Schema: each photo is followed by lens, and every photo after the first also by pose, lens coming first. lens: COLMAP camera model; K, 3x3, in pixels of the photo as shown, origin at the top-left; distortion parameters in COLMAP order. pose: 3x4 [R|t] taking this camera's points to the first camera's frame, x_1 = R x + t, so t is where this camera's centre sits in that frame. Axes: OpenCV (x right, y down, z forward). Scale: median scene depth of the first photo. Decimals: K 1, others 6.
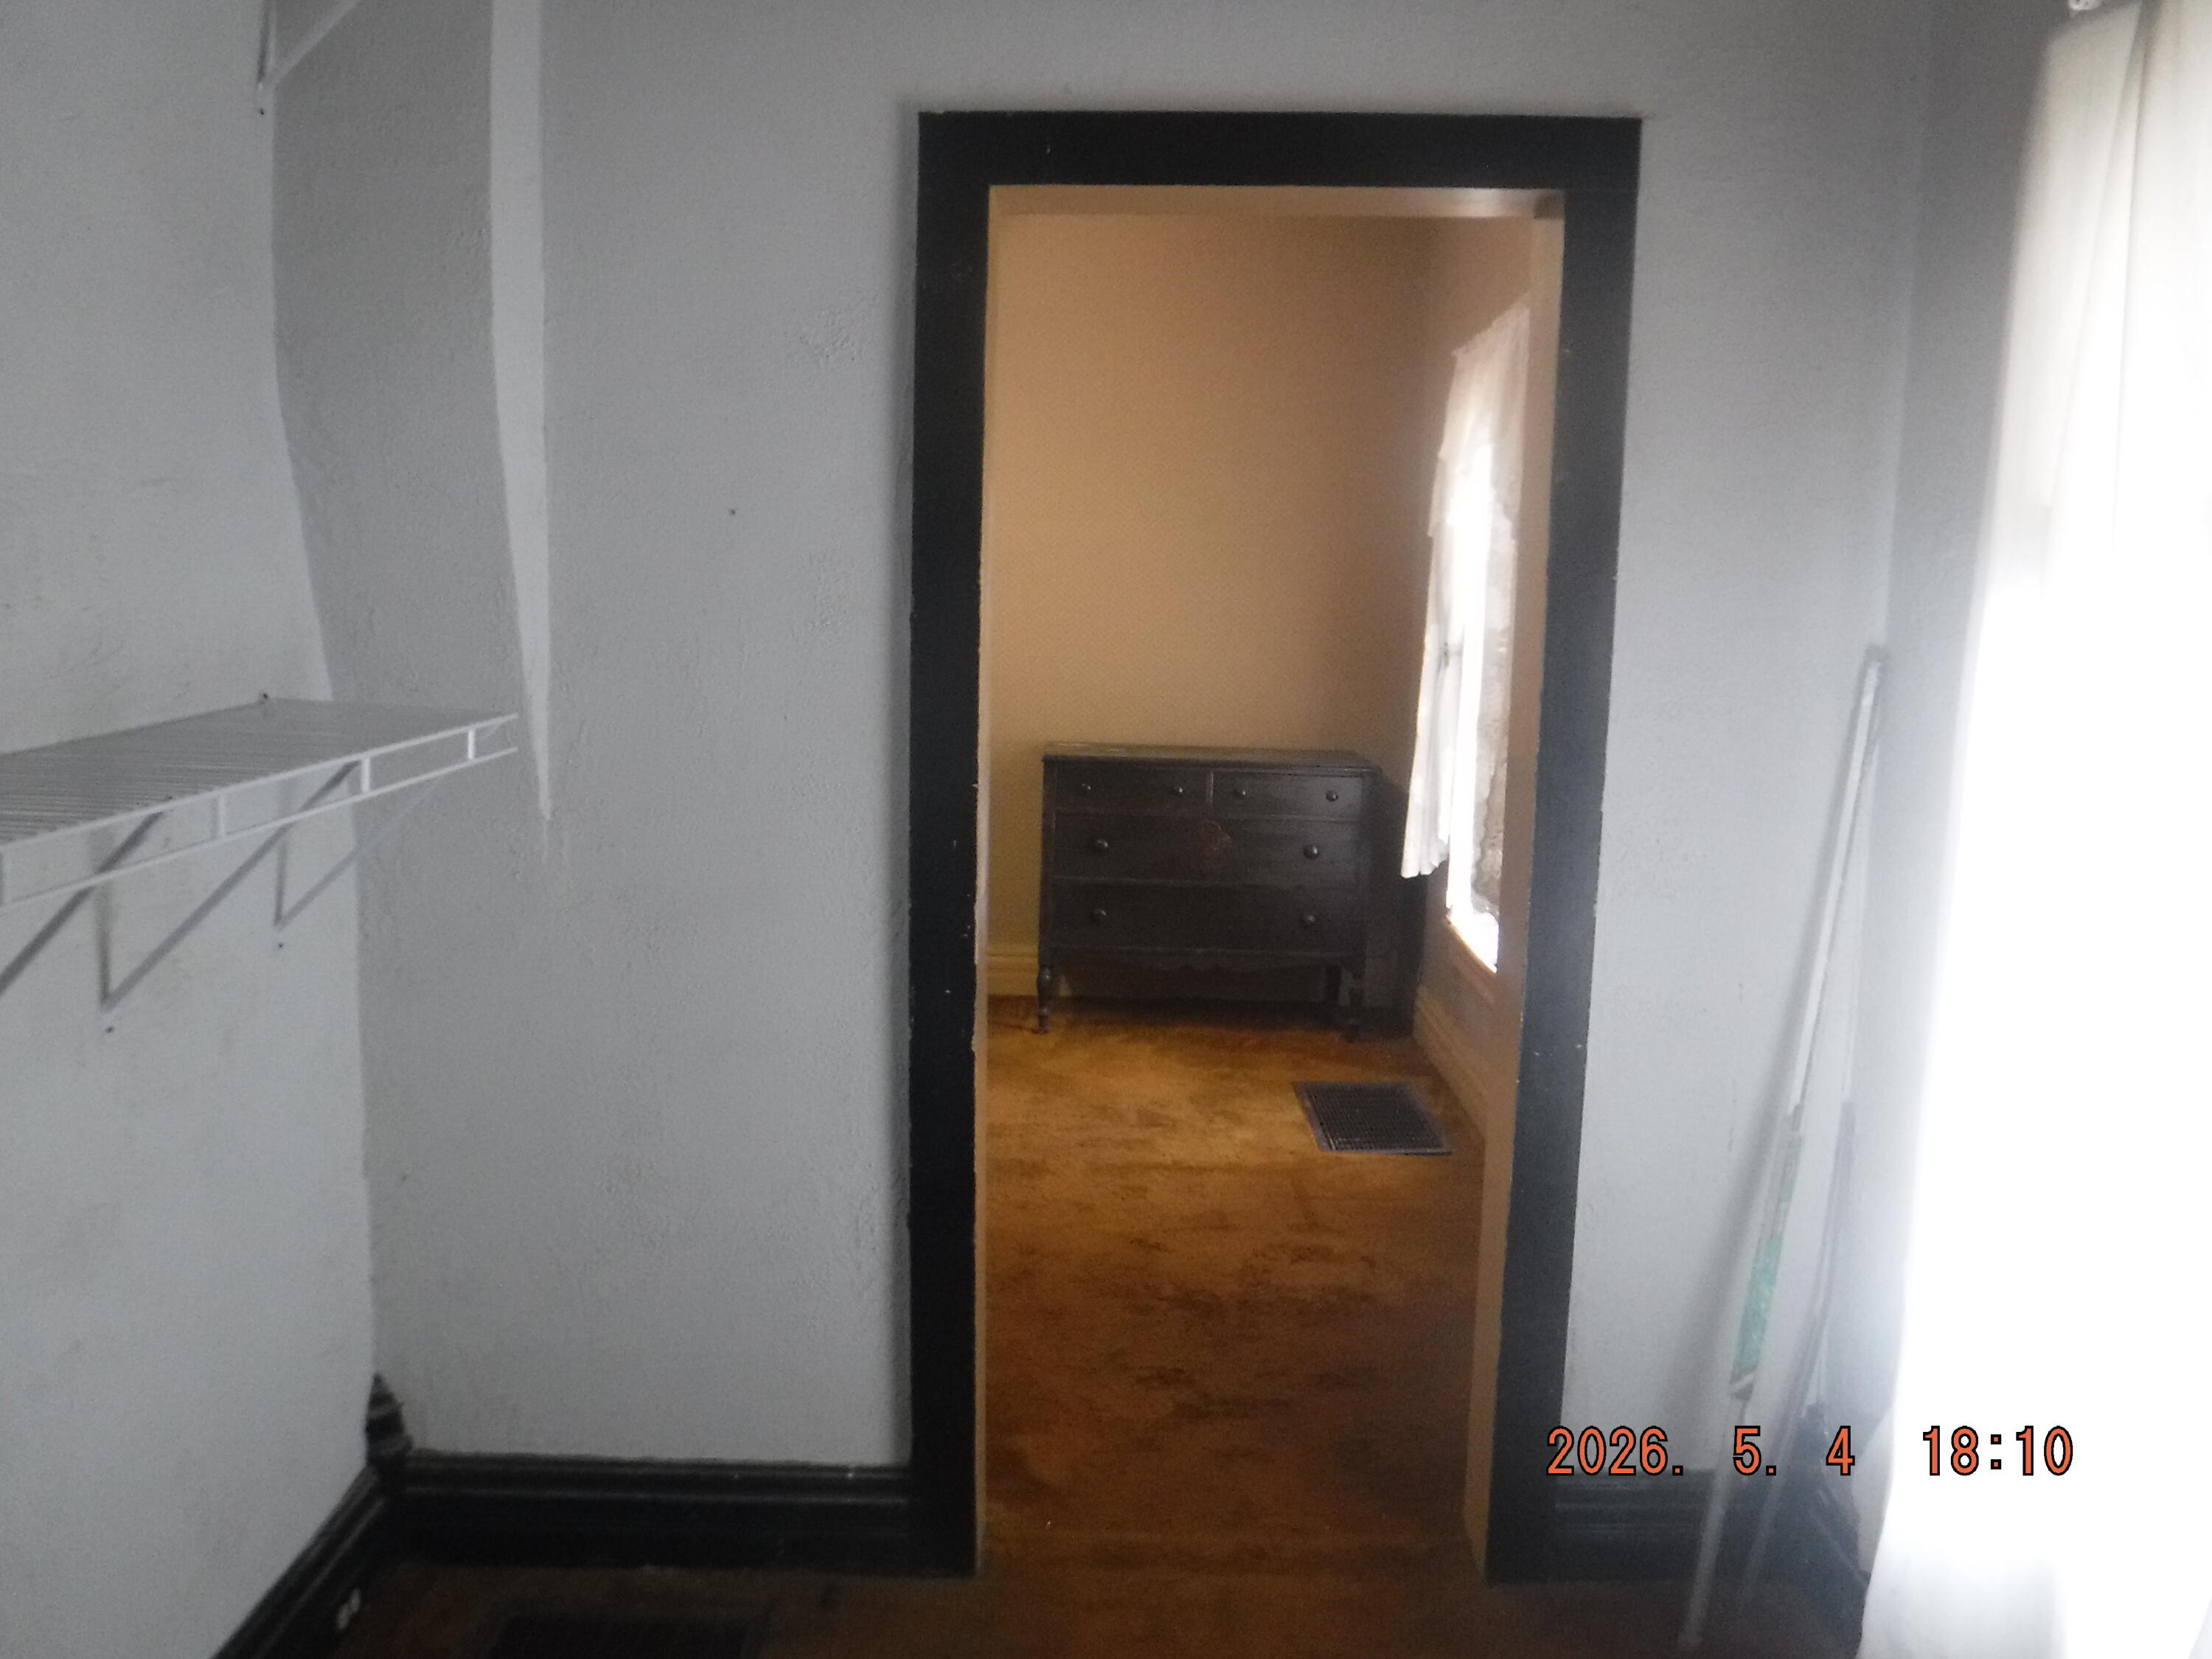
lens RADIAL K [[1839.6, 0, 1109.3], [0, 1839.6, 814.4], [0, 0, 1]] dist [-0.025841, -0.040171]
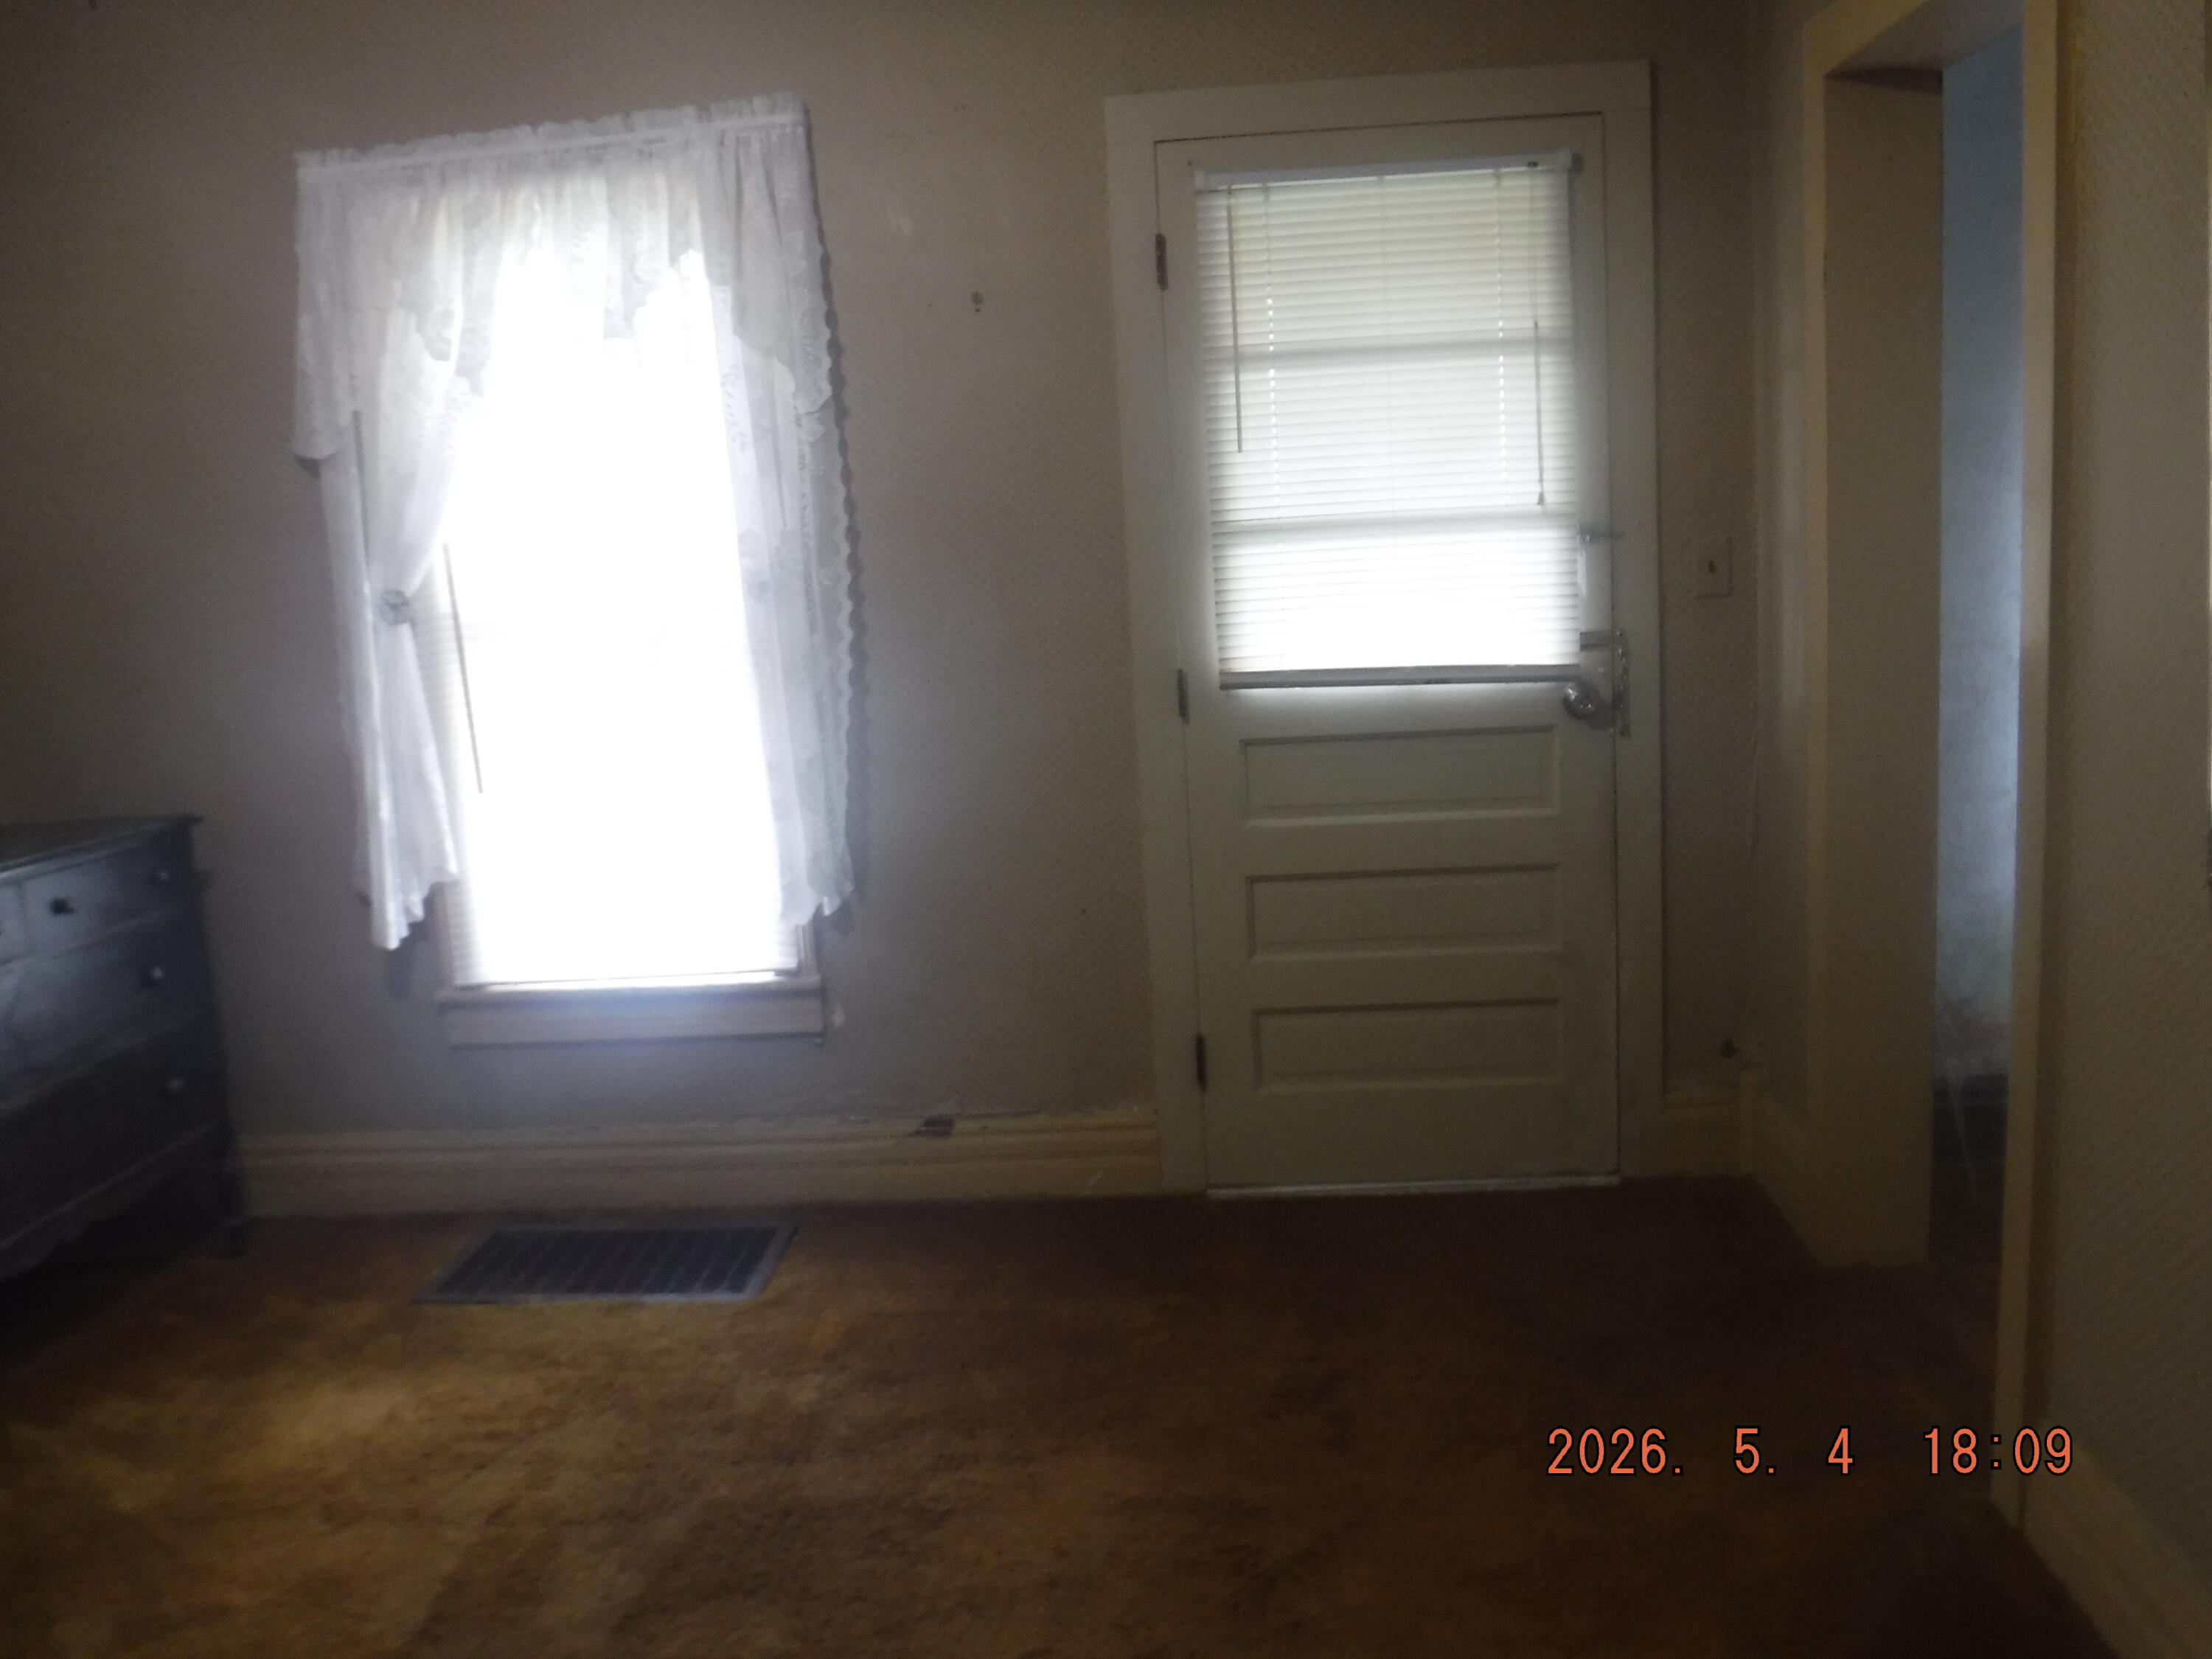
lens RADIAL K [[1896.2, 0, 1107.8], [0, 1896.2, 784.1], [0, 0, 1]] dist [-0.095438, -0.005187]
pose [[0.073846, -0.164919, 0.983539, -0.478280], [0.204072, 0.967861, 0.146968, -0.069762], [-0.976167, 0.189860, 0.105128, 0.682875]]
